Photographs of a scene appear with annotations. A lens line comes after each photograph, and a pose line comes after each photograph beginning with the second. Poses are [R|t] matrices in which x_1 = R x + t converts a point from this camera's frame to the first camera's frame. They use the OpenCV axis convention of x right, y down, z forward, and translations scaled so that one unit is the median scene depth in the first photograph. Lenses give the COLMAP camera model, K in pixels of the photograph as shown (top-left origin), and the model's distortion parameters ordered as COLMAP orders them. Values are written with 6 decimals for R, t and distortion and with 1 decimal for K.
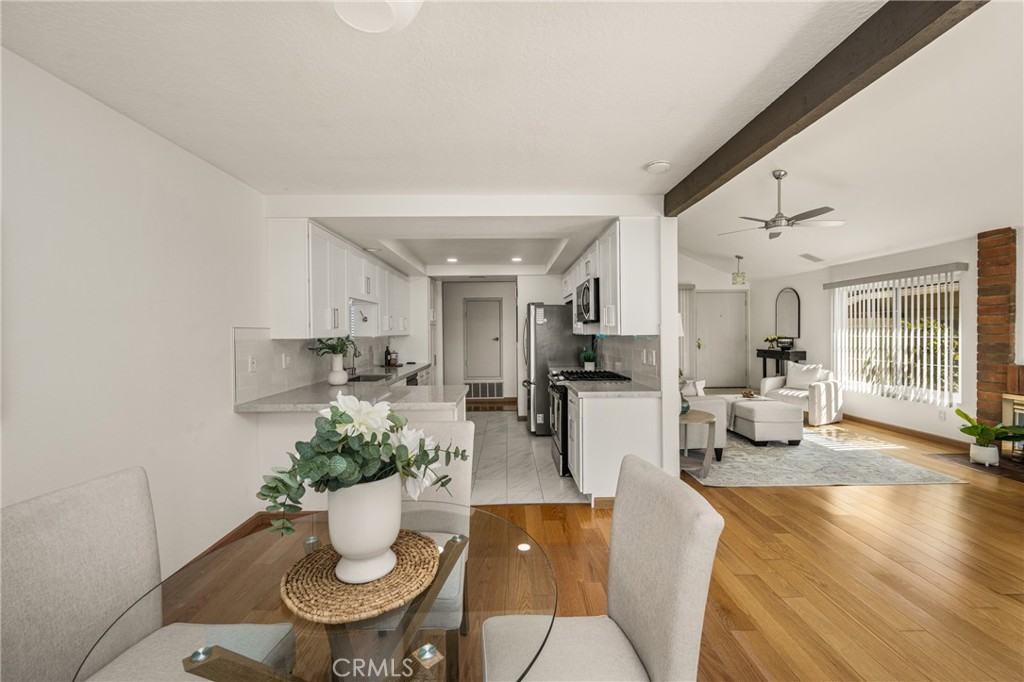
lens RADIAL K [[417.6, 0, 511.2], [0, 417.6, 339.0], [0, 0, 1]] dist [-0.000893, 0.001581]
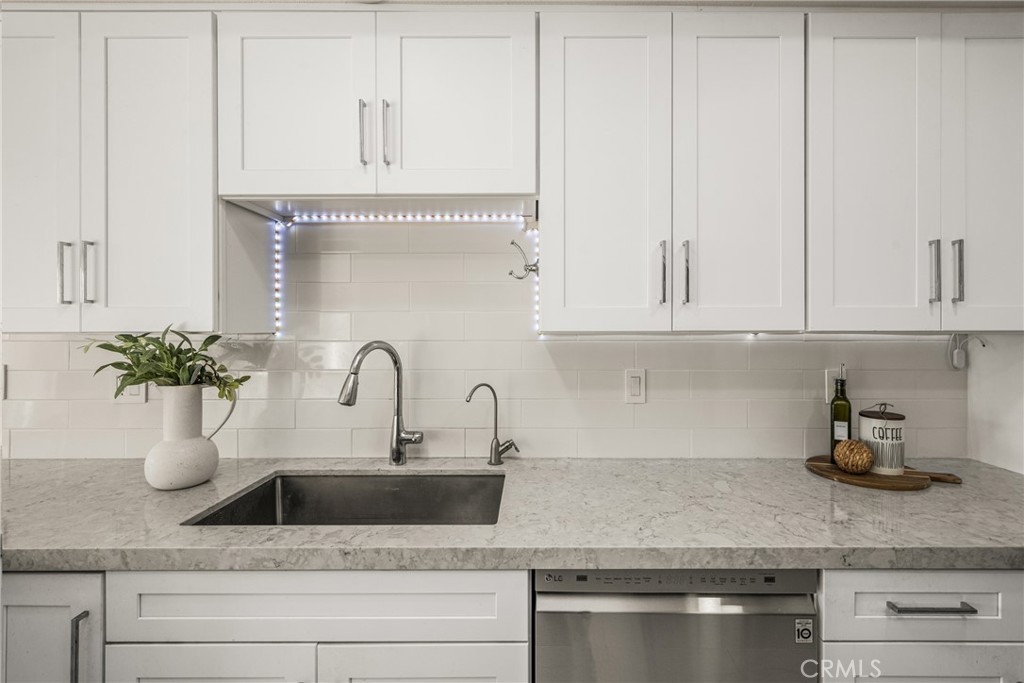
lens RADIAL K [[456.6, 0, 524.1], [0, 456.6, 327.6], [0, 0, 1]] dist [0.002282, 0.001225]
pose [[-0.008992, 0.009860, -0.999911, -0.065144], [-0.019507, 0.999759, 0.010034, -0.014616], [0.999769, 0.019596, -0.008797, 1.155779]]
